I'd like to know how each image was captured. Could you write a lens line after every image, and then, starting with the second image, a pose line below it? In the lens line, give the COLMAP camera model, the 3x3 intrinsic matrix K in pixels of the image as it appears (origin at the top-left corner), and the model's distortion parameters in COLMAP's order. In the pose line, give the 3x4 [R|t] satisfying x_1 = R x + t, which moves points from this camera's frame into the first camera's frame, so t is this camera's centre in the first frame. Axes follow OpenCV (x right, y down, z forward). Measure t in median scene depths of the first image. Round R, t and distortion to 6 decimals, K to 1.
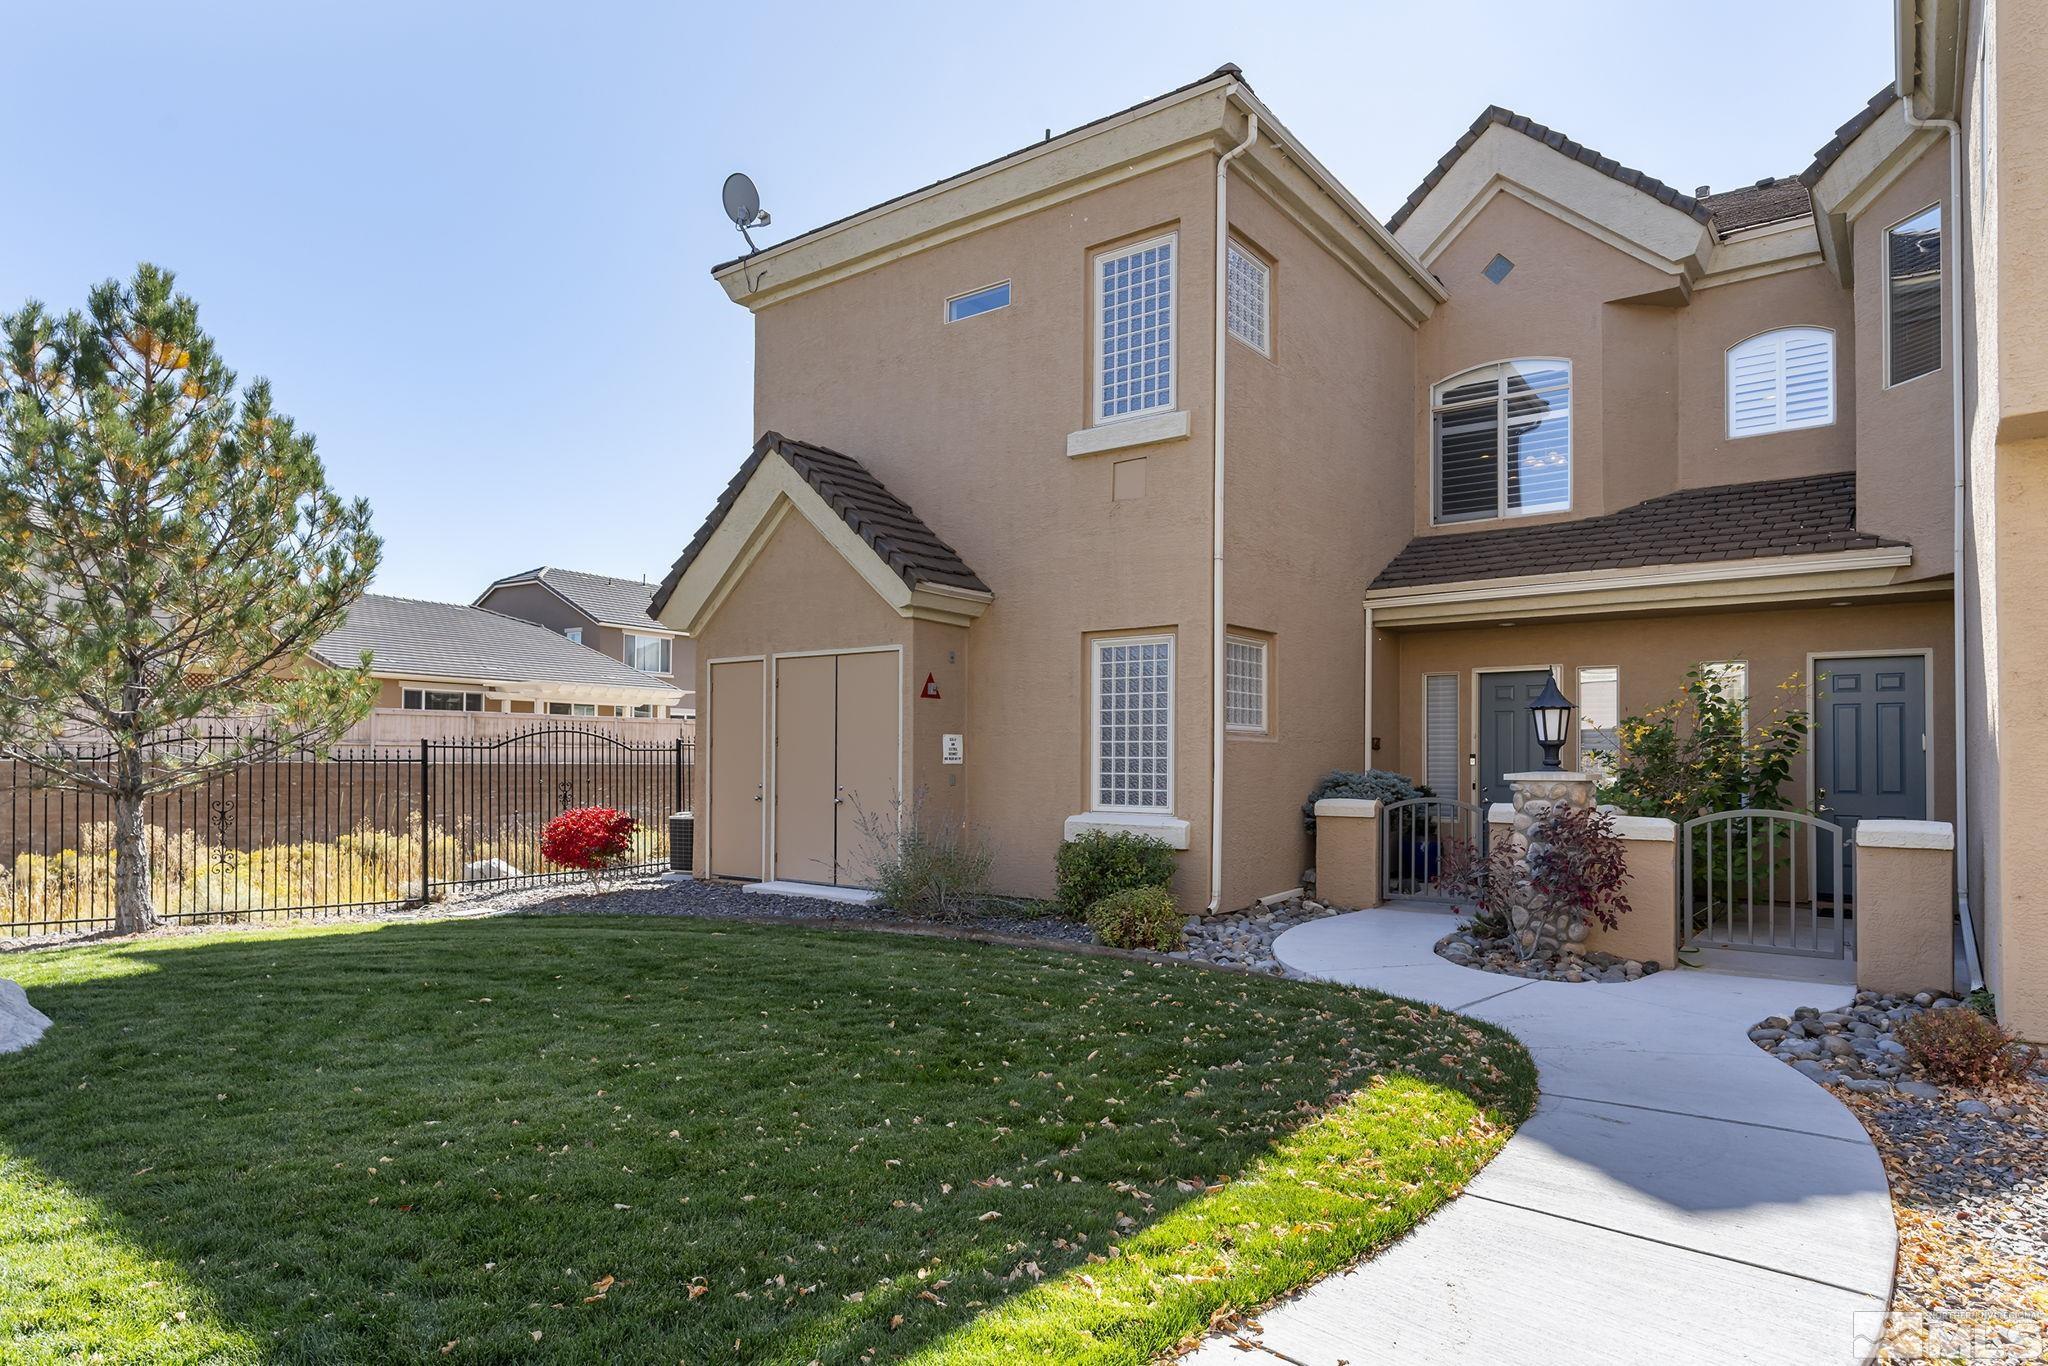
lens RADIAL K [[1131.2, 0, 1067.6], [0, 1131.2, 750.0], [0, 0, 1]] dist [0.000282, -0.001414]
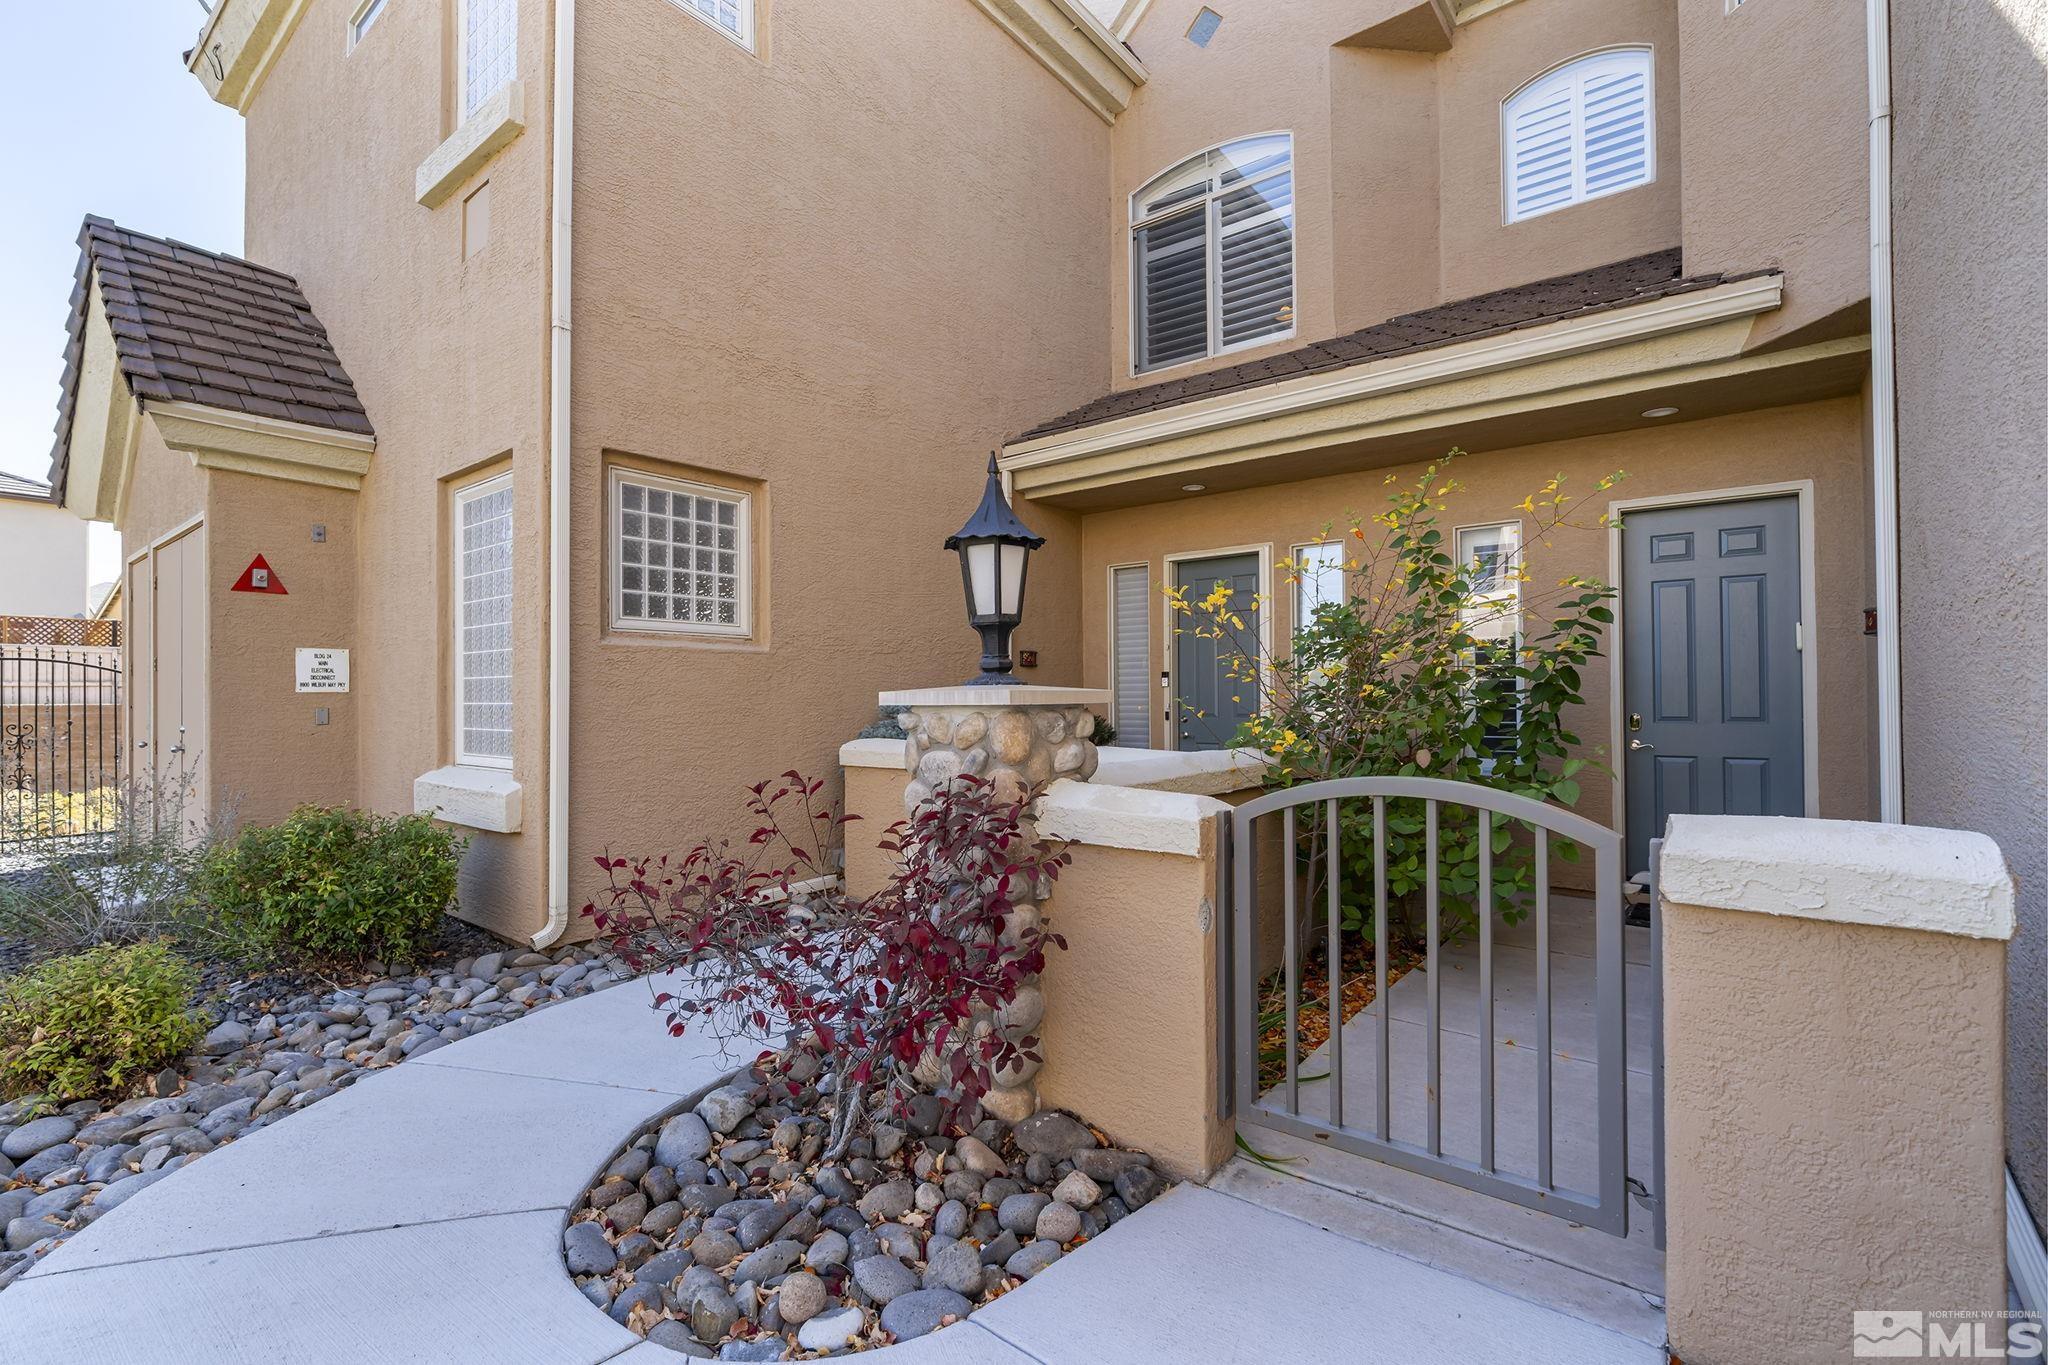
lens RADIAL K [[936.5, 0, 1027.9], [0, 936.5, 691.1], [0, 0, 1]] dist [-0.011379, 0.005908]
pose [[0.999766, -0.012057, -0.017982, 0.336200], [0.012126, 0.999920, 0.003730, 0.014915], [0.017935, -0.003947, 0.999831, 0.470394]]
